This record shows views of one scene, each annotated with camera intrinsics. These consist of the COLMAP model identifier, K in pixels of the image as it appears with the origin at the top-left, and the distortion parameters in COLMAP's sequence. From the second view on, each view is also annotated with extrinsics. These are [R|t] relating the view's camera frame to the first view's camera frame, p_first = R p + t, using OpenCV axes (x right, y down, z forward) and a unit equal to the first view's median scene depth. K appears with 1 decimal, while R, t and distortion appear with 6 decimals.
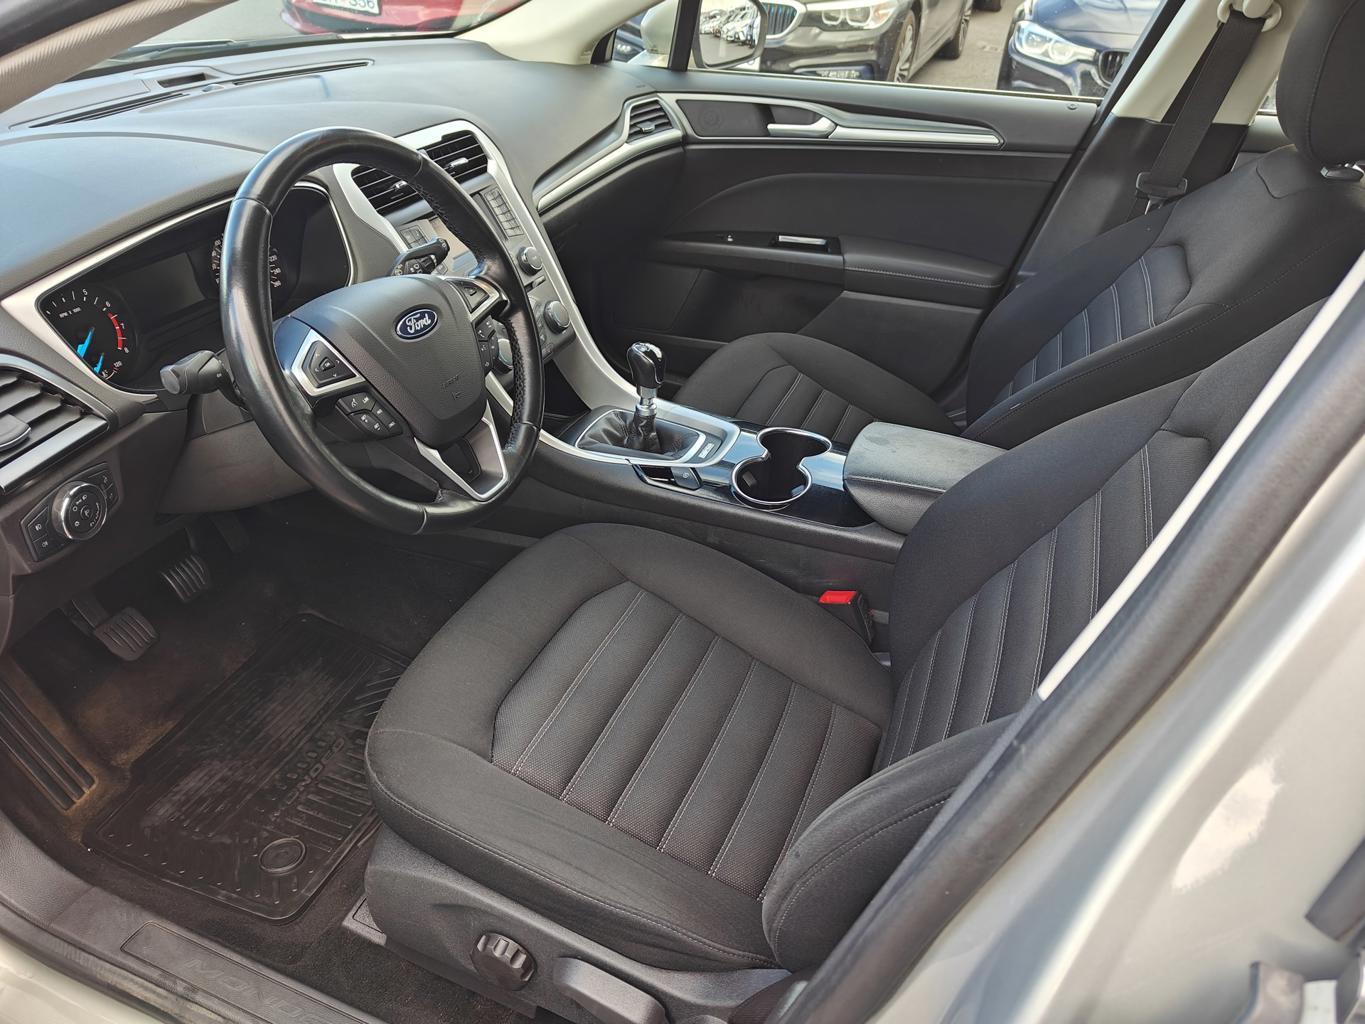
lens RADIAL K [[966.2, 0, 678.5], [0, 966.2, 512.2], [0, 0, 1]] dist [0.027499, -0.005500]
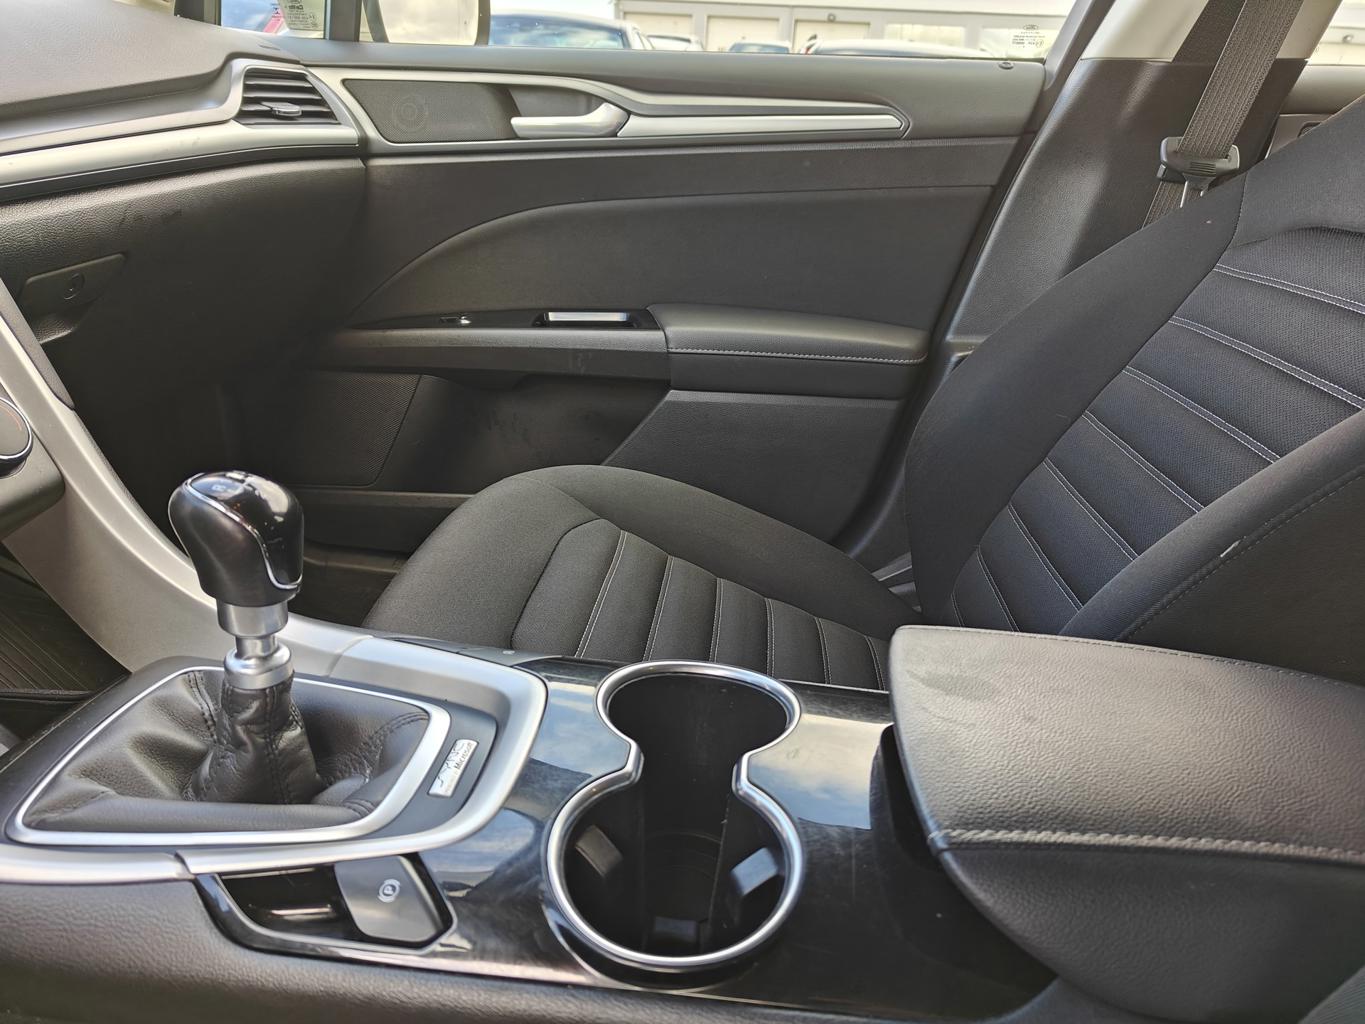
lens RADIAL K [[966.2, 0, 689.4], [0, 966.2, 512.4], [0, 0, 1]] dist [0.027499, -0.005500]
pose [[0.959880, -0.092857, 0.264591, 0.020719], [0.137858, 0.977943, -0.156915, -0.068178], [-0.244184, 0.187095, 0.951509, 0.502454]]
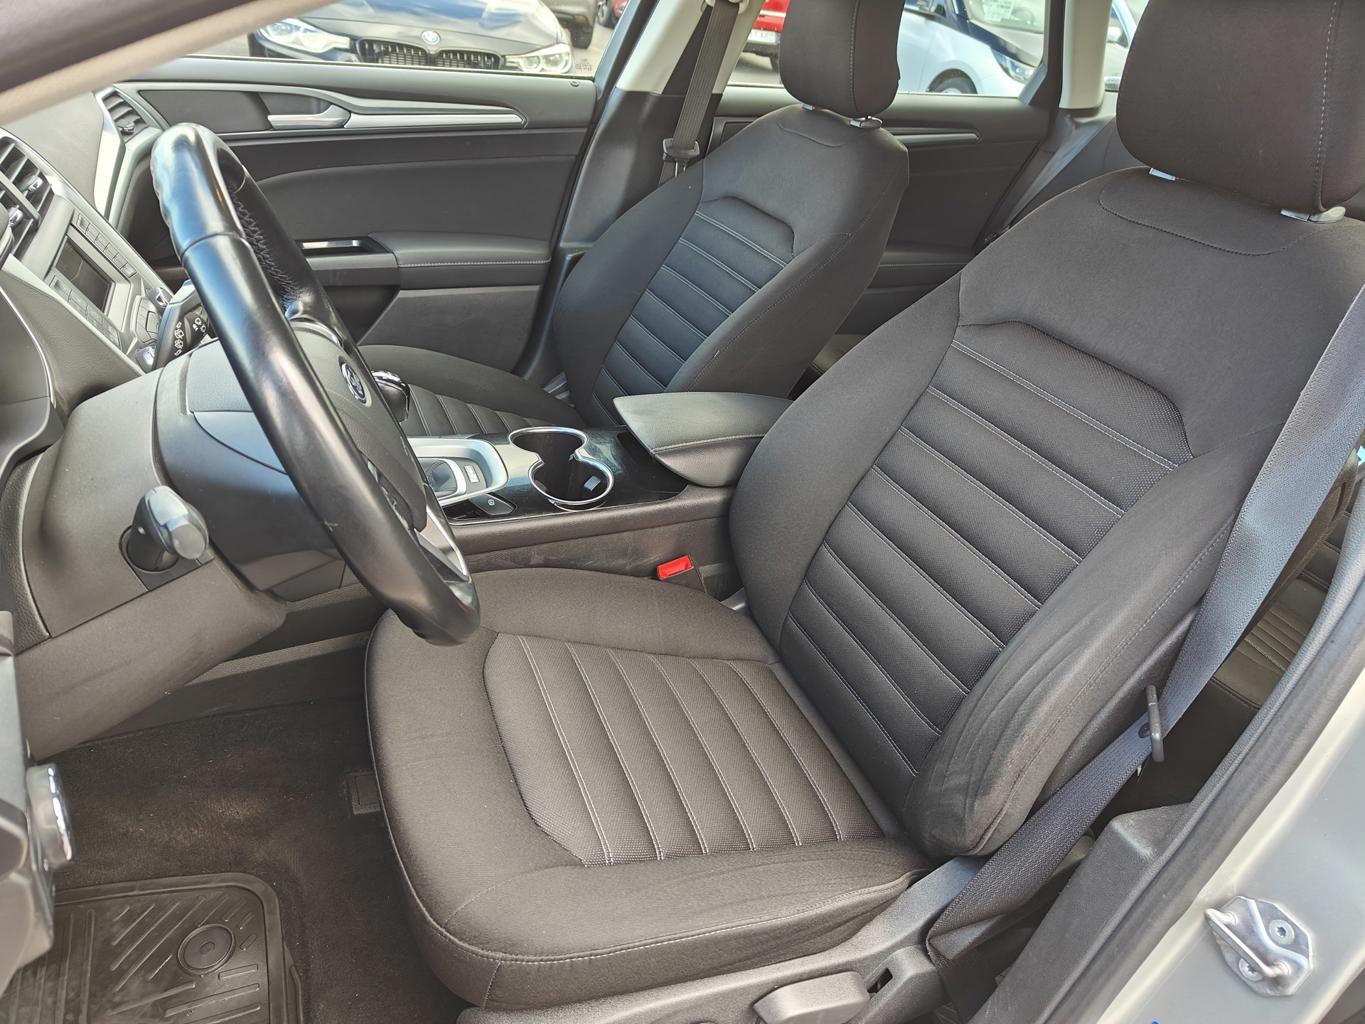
lens RADIAL K [[966.2, 0, 682.1], [0, 966.2, 520.5], [0, 0, 1]] dist [0.027499, -0.005500]
pose [[0.716139, -0.315261, 0.622700, -0.319378], [0.307061, 0.943506, 0.124542, -0.059257], [-0.626784, 0.102018, 0.772486, 0.147443]]
